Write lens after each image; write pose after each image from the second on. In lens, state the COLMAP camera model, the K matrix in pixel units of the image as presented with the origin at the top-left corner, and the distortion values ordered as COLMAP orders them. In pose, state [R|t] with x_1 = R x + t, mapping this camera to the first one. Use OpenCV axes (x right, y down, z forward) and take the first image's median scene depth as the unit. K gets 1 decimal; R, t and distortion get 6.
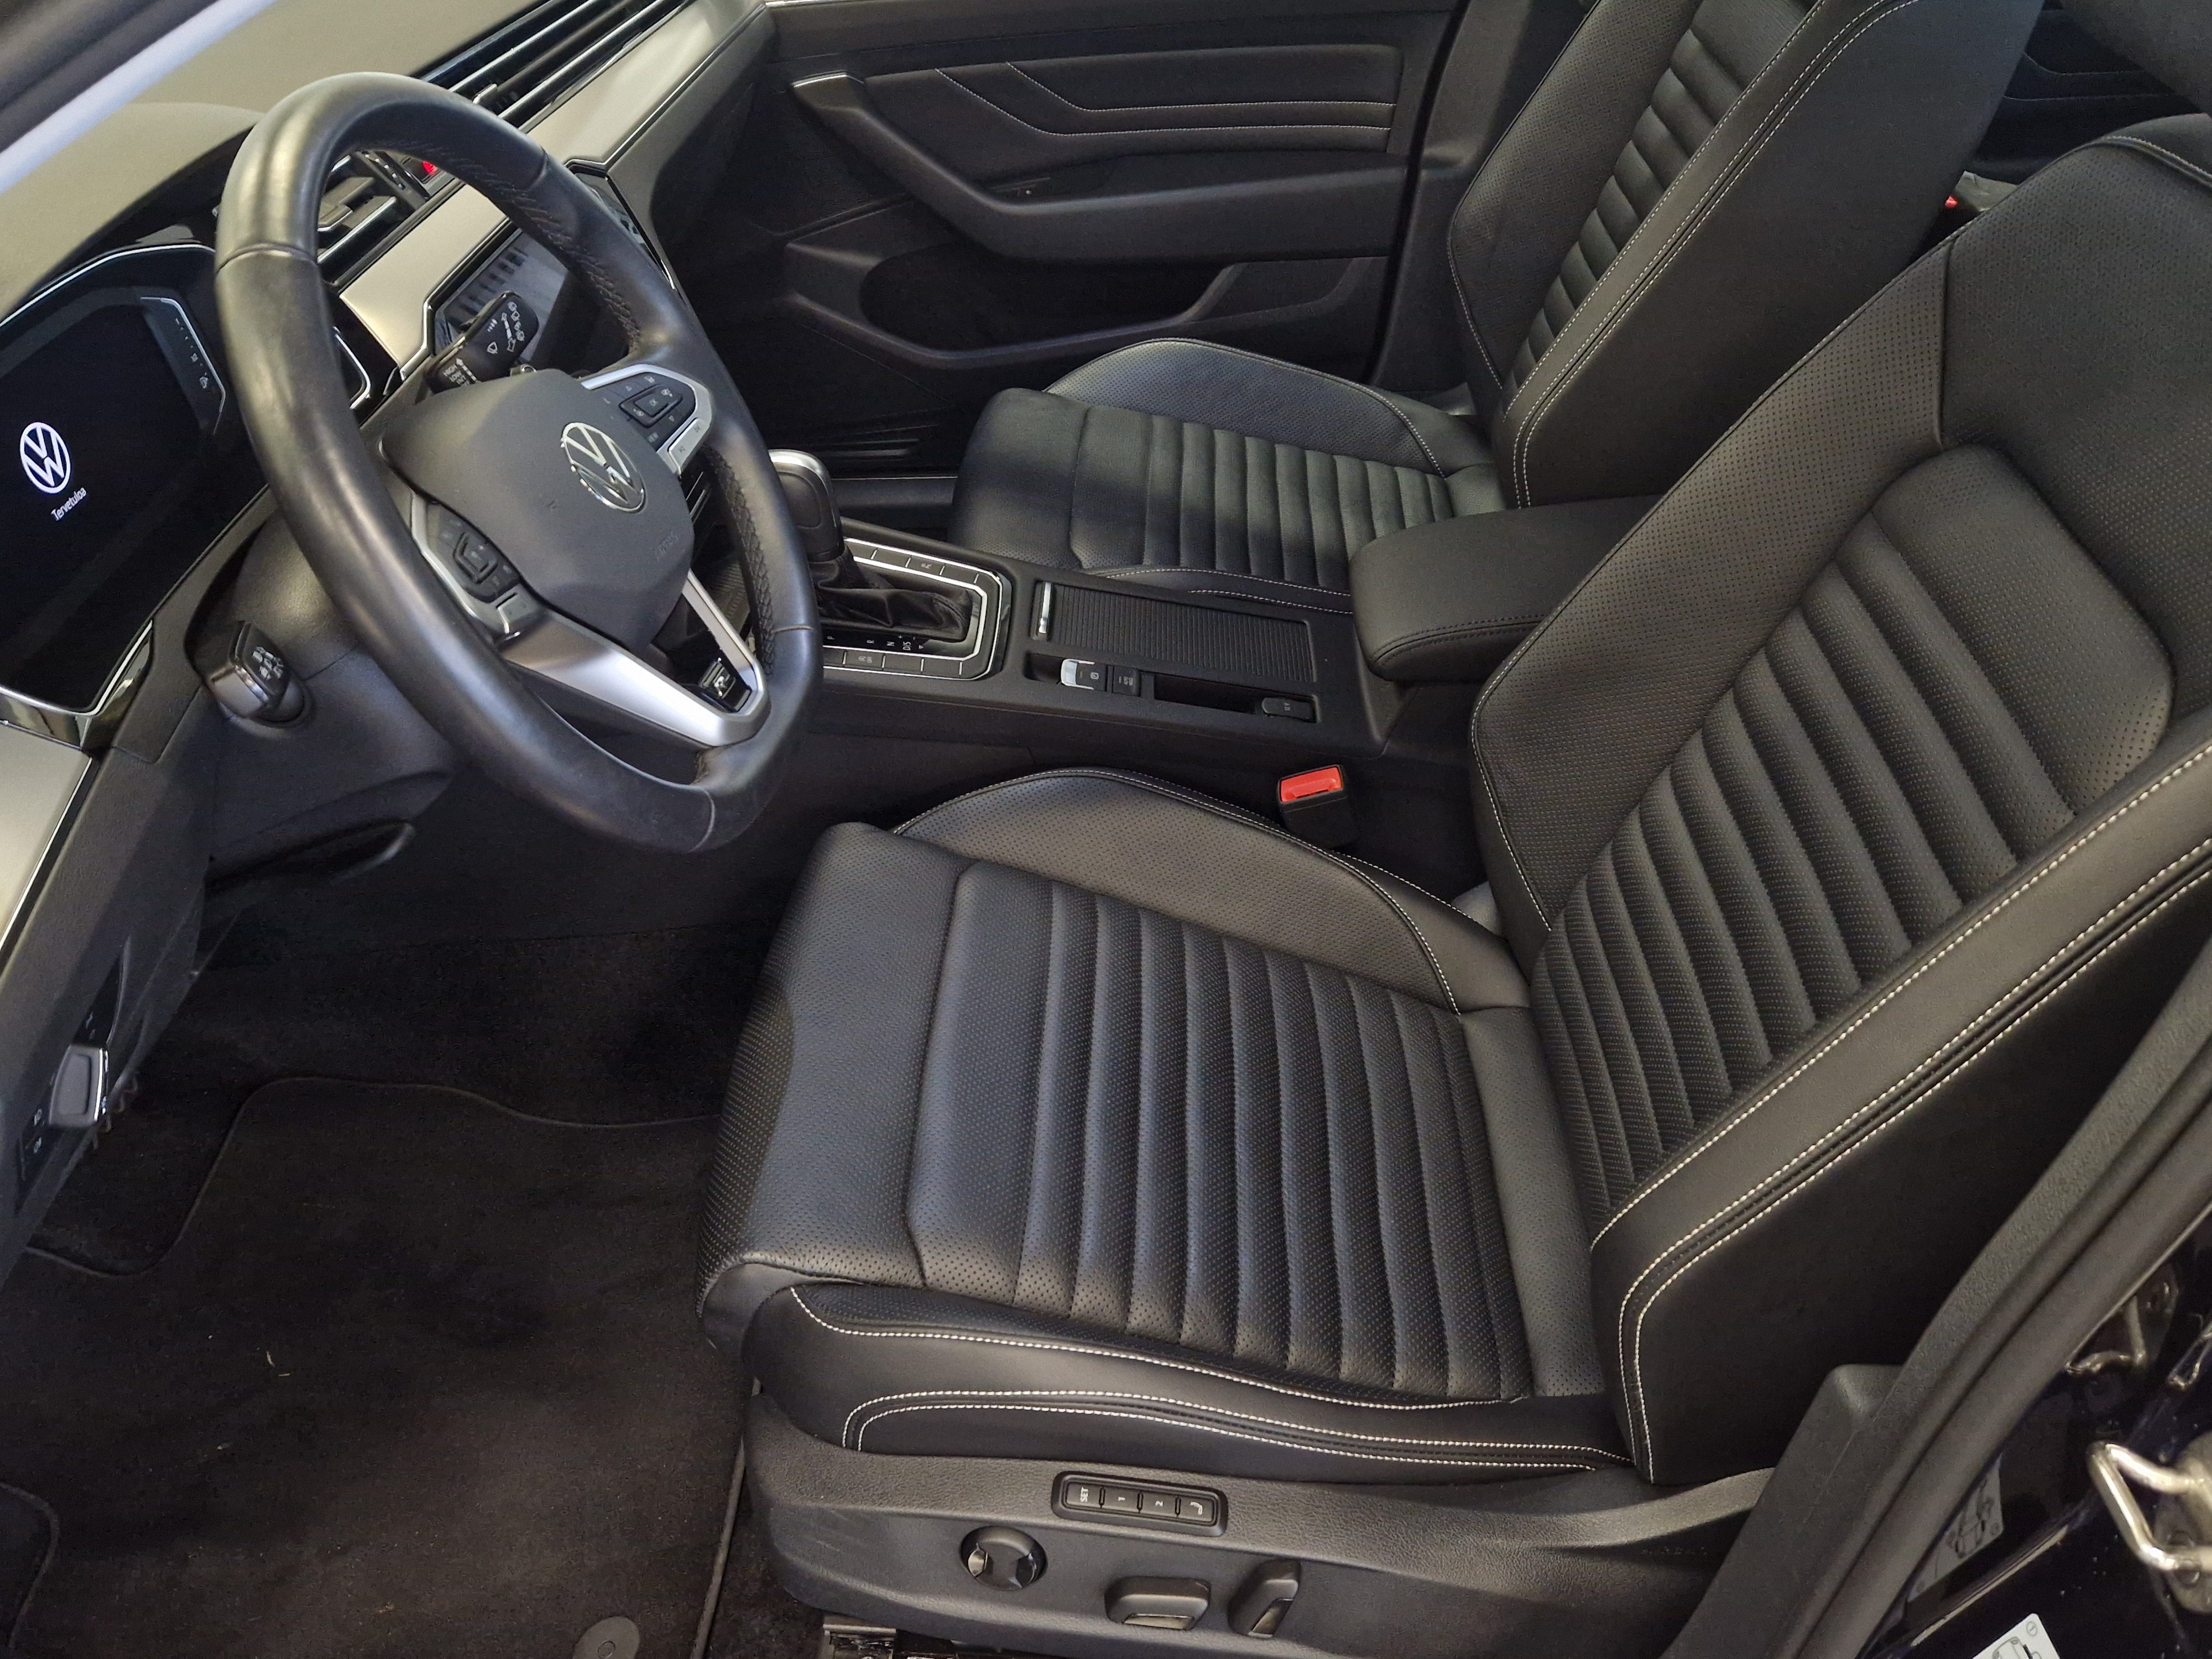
lens RADIAL K [[1708.3, 0, 1106.0], [0, 1708.3, 829.5], [0, 0, 1]] dist [0.042637, -0.008587]
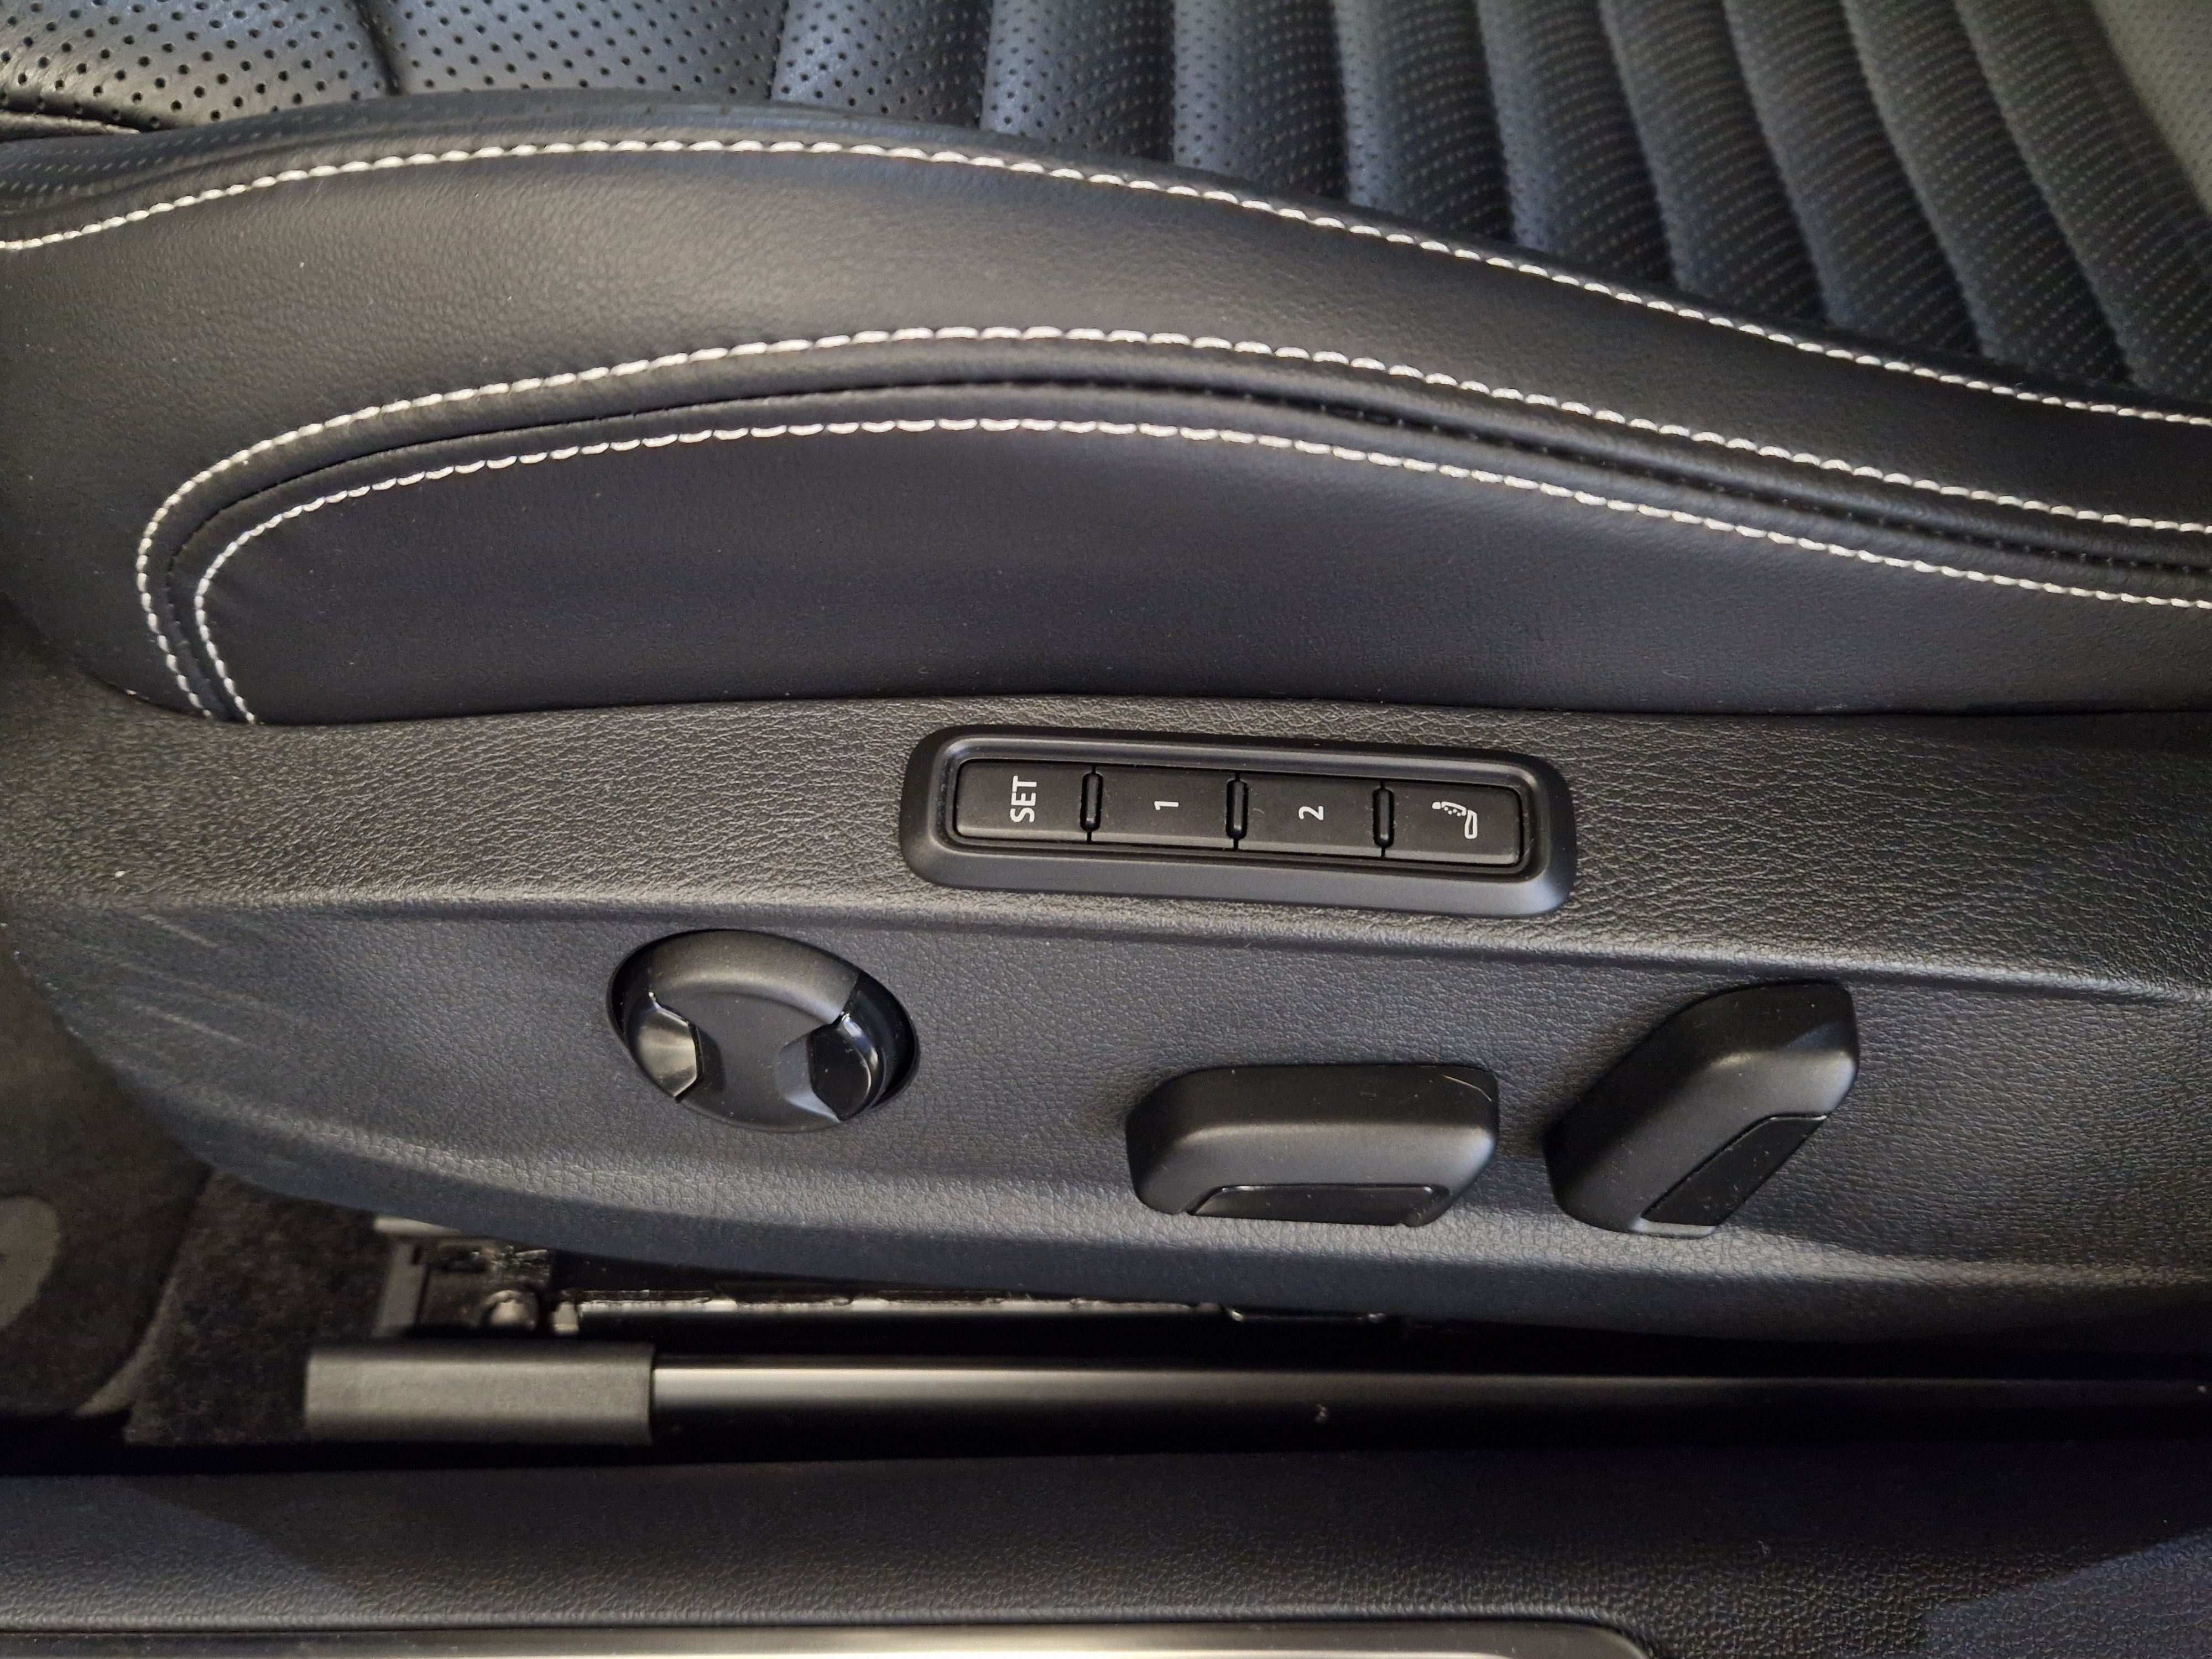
lens RADIAL K [[1708.3, 0, 1106.0], [0, 1708.3, 829.5], [0, 0, 1]] dist [0.042637, -0.008587]
pose [[0.997841, -0.057895, -0.031010, 0.007983], [0.064396, 0.955241, 0.288736, 0.313378], [0.012905, -0.290109, 0.956907, 0.740939]]
